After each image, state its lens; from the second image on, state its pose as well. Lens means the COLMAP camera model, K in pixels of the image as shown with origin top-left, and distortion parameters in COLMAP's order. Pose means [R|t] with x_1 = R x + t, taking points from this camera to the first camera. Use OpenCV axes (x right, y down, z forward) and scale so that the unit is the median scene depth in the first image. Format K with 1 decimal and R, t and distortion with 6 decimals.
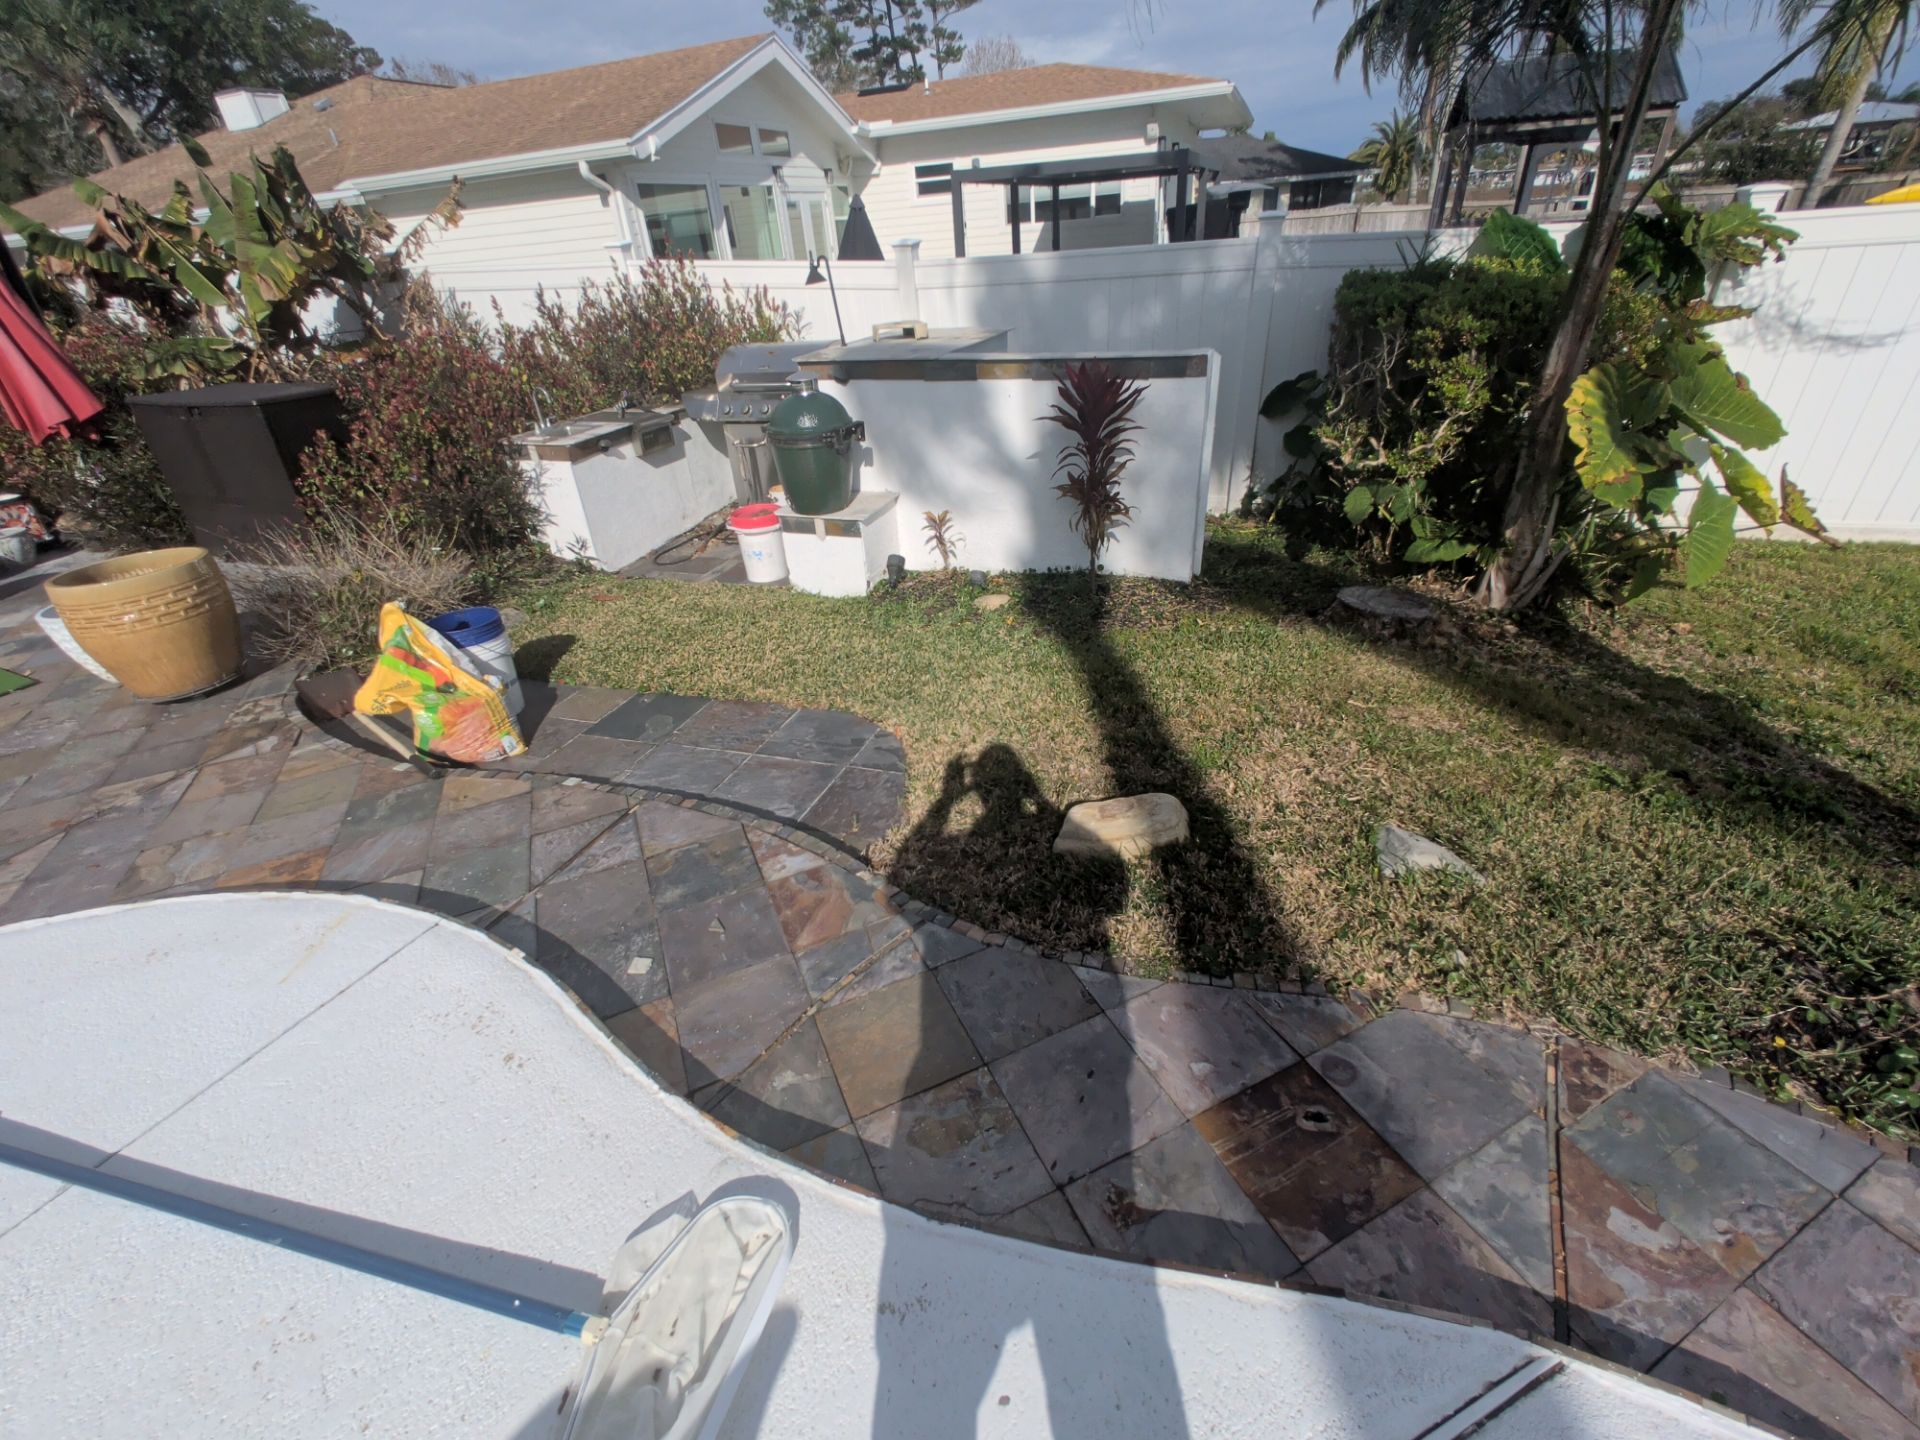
lens RADIAL K [[850.4, 0, 952.3], [0, 850.4, 711.4], [0, 0, 1]] dist [0.016332, -0.006413]
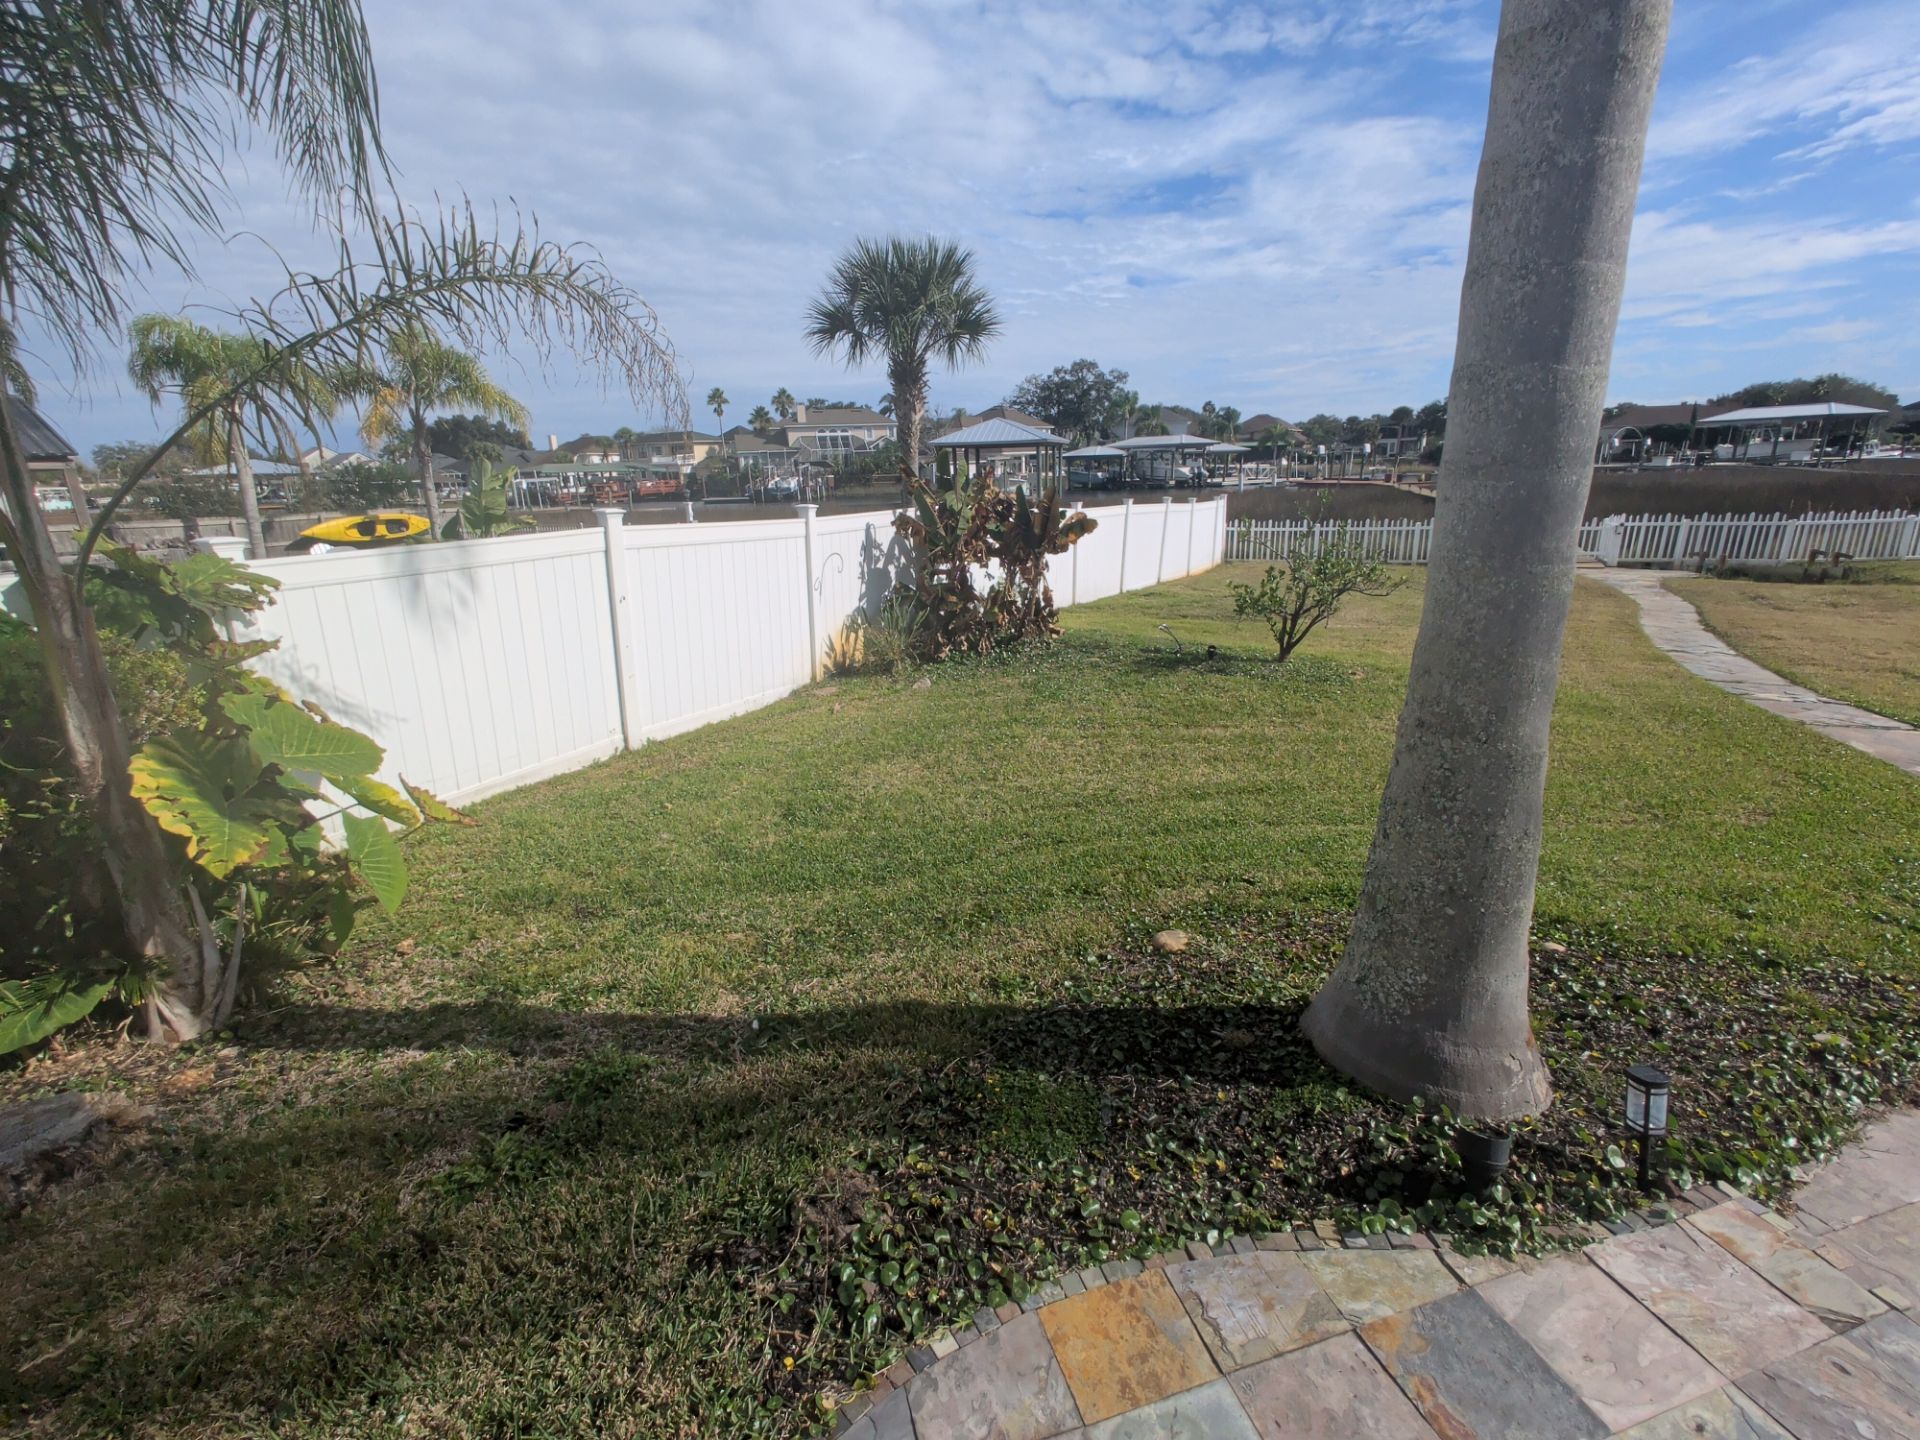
lens RADIAL K [[850.9, 0, 966.6], [0, 850.9, 717.5], [0, 0, 1]] dist [0.009513, -0.000717]
pose [[0.177640, -0.210034, 0.961421, 0.085766], [0.503888, 0.858588, 0.094466, -0.083887], [-0.845305, 0.467668, 0.258353, 0.092450]]
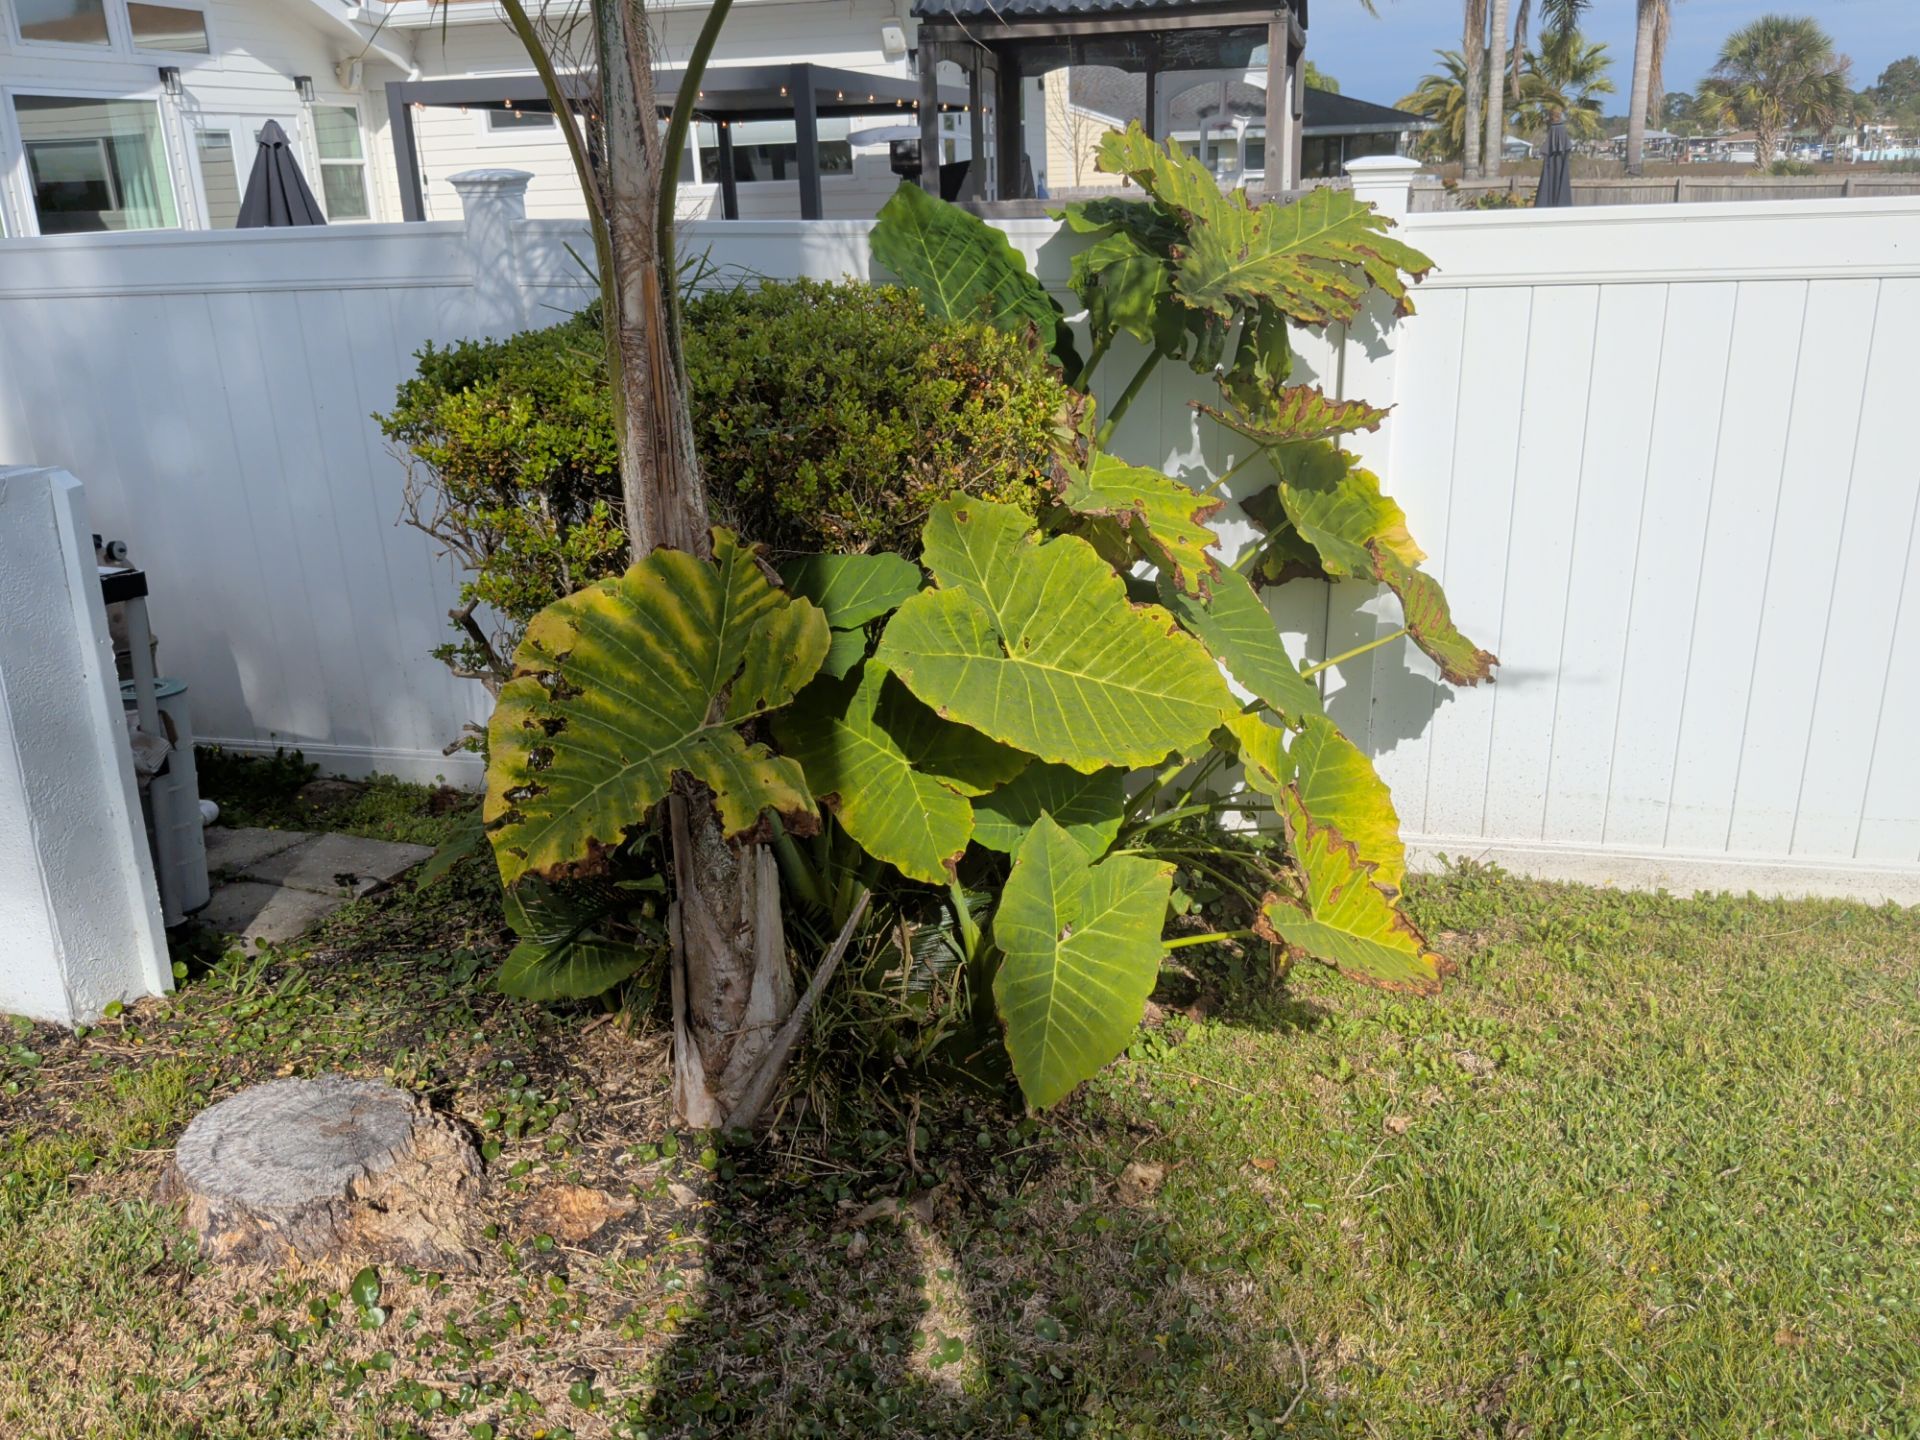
lens RADIAL K [[1616.0, 0, 960.2], [0, 1616.0, 708.4], [0, 0, 1]] dist [0.079918, -0.141285]
pose [[0.996044, 0.006030, 0.088652, 0.708077], [0.012440, 0.978407, -0.206311, -0.156261], [-0.087982, 0.206598, 0.974462, 0.243520]]
